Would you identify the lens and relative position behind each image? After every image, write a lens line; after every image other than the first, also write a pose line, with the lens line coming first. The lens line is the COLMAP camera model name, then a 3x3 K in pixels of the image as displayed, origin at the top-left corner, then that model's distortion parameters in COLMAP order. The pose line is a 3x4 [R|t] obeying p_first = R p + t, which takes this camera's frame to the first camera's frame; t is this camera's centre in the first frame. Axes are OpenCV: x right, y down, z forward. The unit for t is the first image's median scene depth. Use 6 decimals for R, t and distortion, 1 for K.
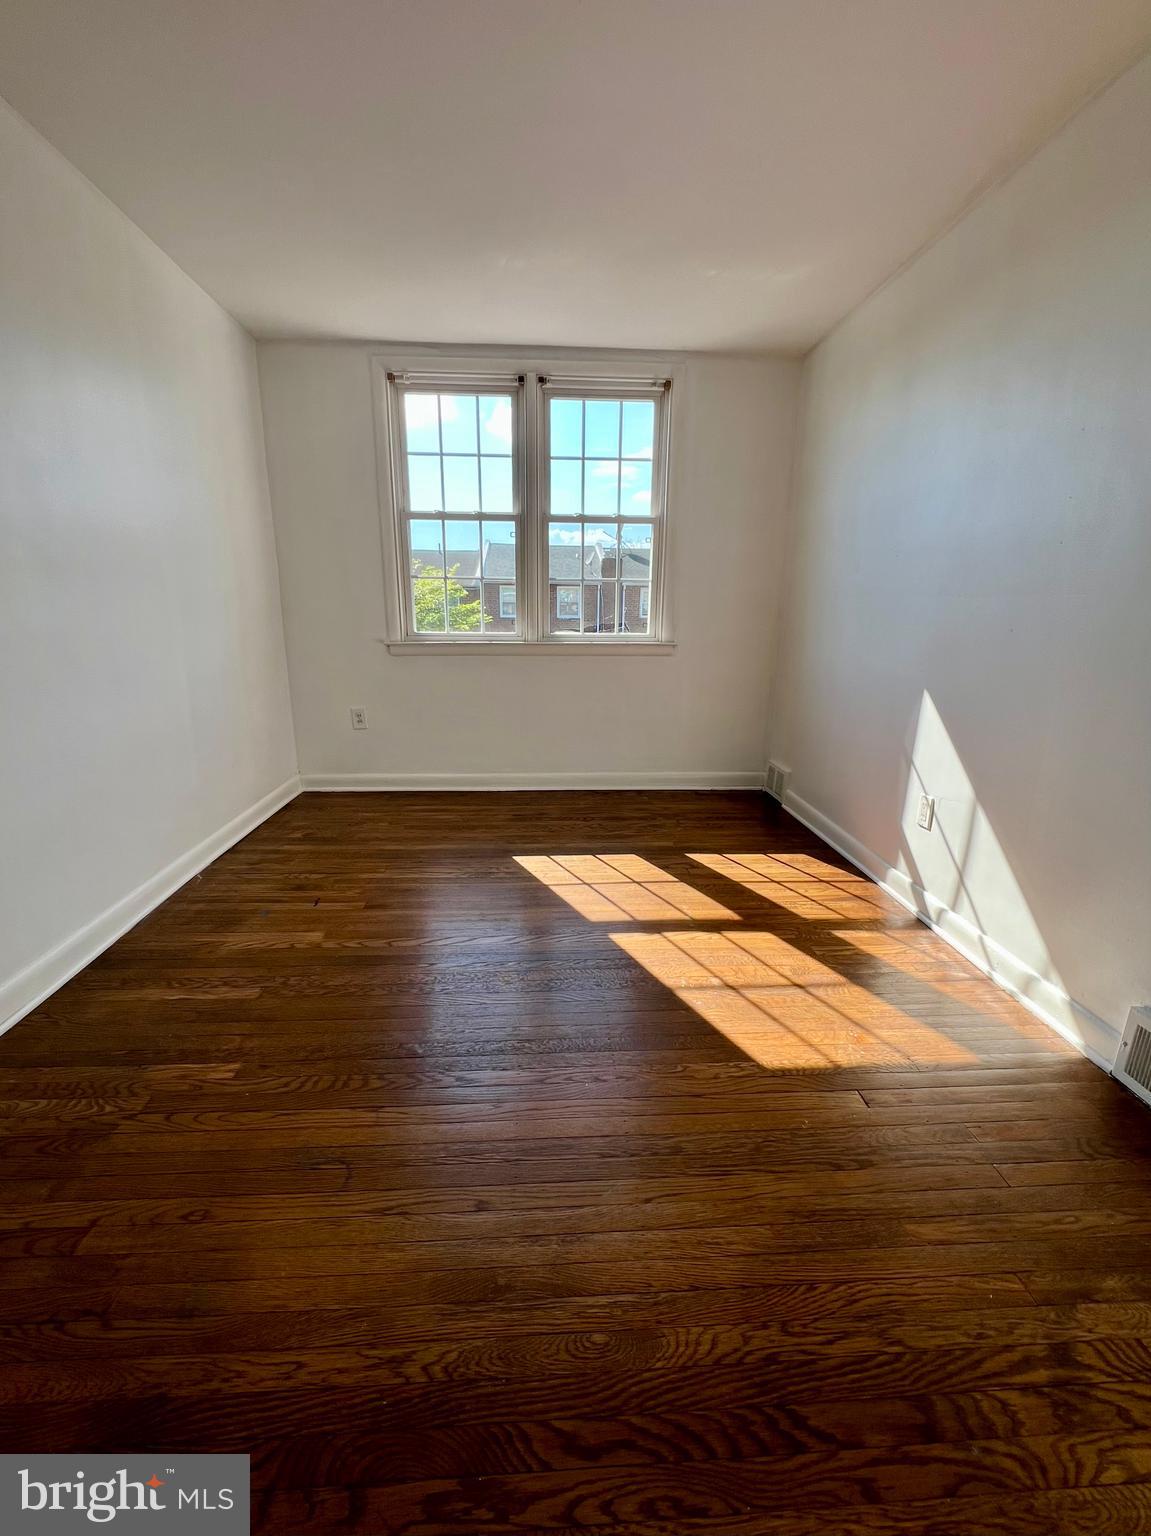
lens RADIAL K [[614.2, 0, 571.3], [0, 614.2, 772.8], [0, 0, 1]] dist [-0.007443, 0.000769]
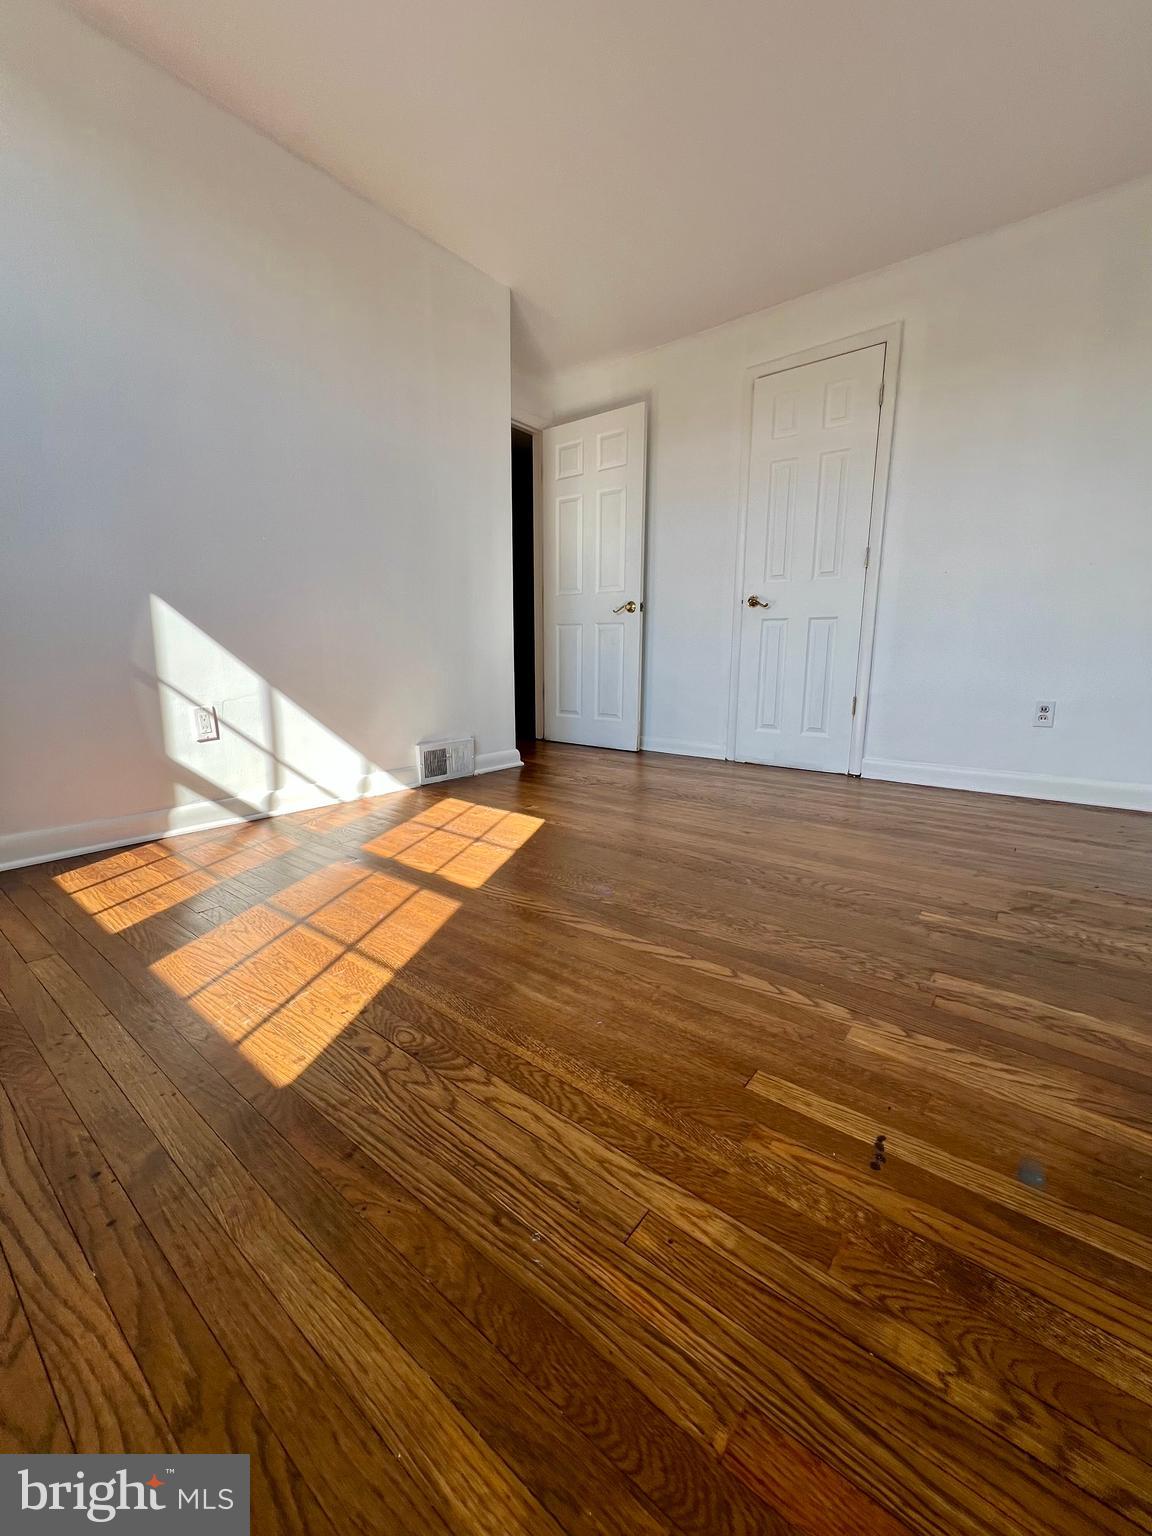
lens RADIAL K [[614.2, 0, 576.7], [0, 614.2, 767.3], [0, 0, 1]] dist [-0.007443, 0.000769]
pose [[-0.744537, -0.143428, 0.651992, -0.515487], [0.157850, 0.911130, 0.380691, -0.154298], [-0.648651, 0.386355, -0.655730, 1.339948]]
